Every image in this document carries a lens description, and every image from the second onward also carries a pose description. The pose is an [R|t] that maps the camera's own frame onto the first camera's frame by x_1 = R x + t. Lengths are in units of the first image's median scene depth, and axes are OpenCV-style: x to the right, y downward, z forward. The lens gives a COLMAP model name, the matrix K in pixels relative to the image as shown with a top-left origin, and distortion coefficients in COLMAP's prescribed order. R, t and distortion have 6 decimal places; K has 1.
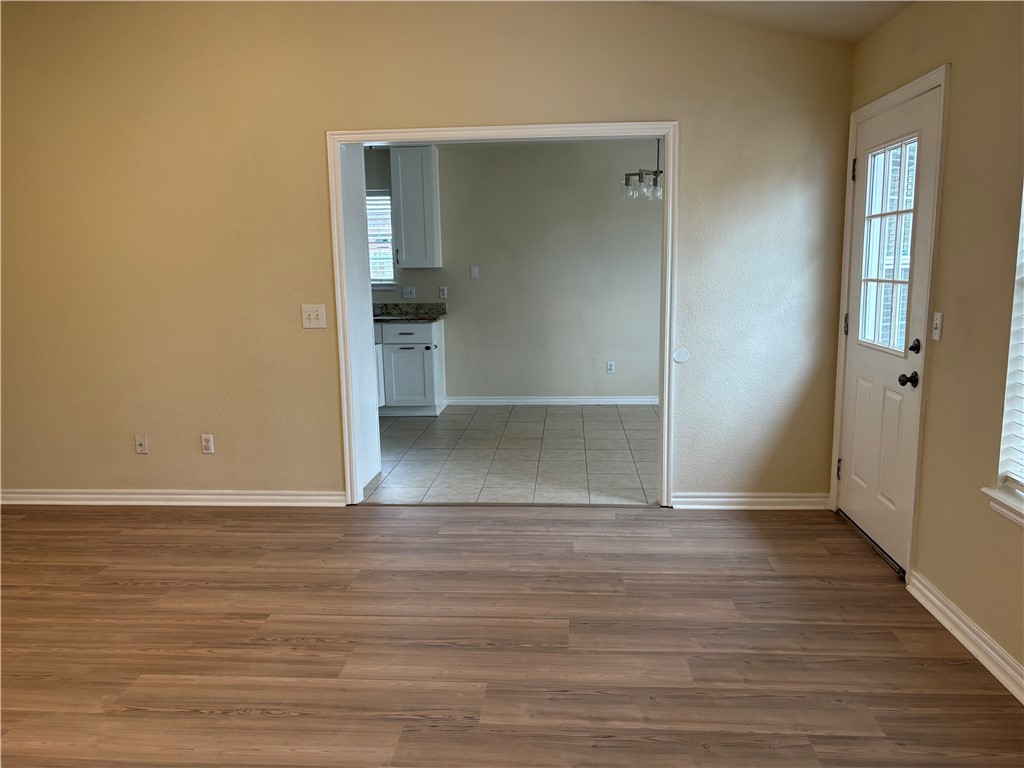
lens RADIAL K [[763.9, 0, 513.8], [0, 763.9, 385.0], [0, 0, 1]] dist [0.027301, -0.031434]
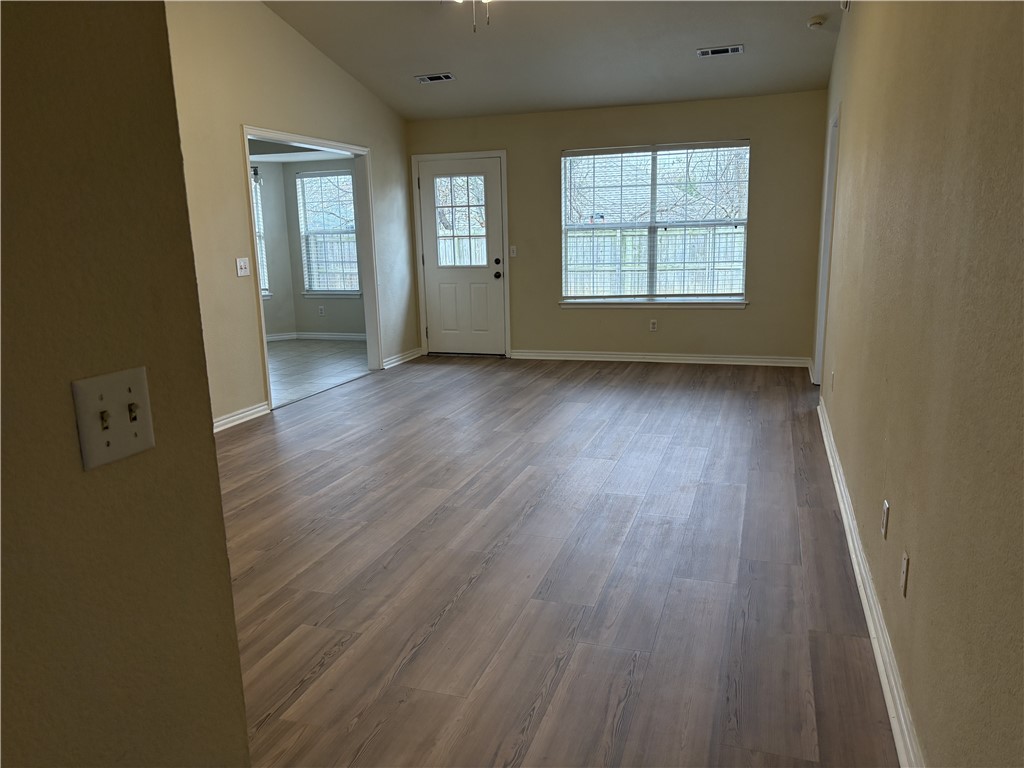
lens RADIAL K [[763.9, 0, 515.3], [0, 763.9, 380.2], [0, 0, 1]] dist [0.027301, -0.031434]
pose [[0.250444, -0.177526, 0.951716, -1.663734], [0.170625, 0.975750, 0.137109, -0.003573], [-0.952977, 0.128049, 0.274661, 0.285481]]
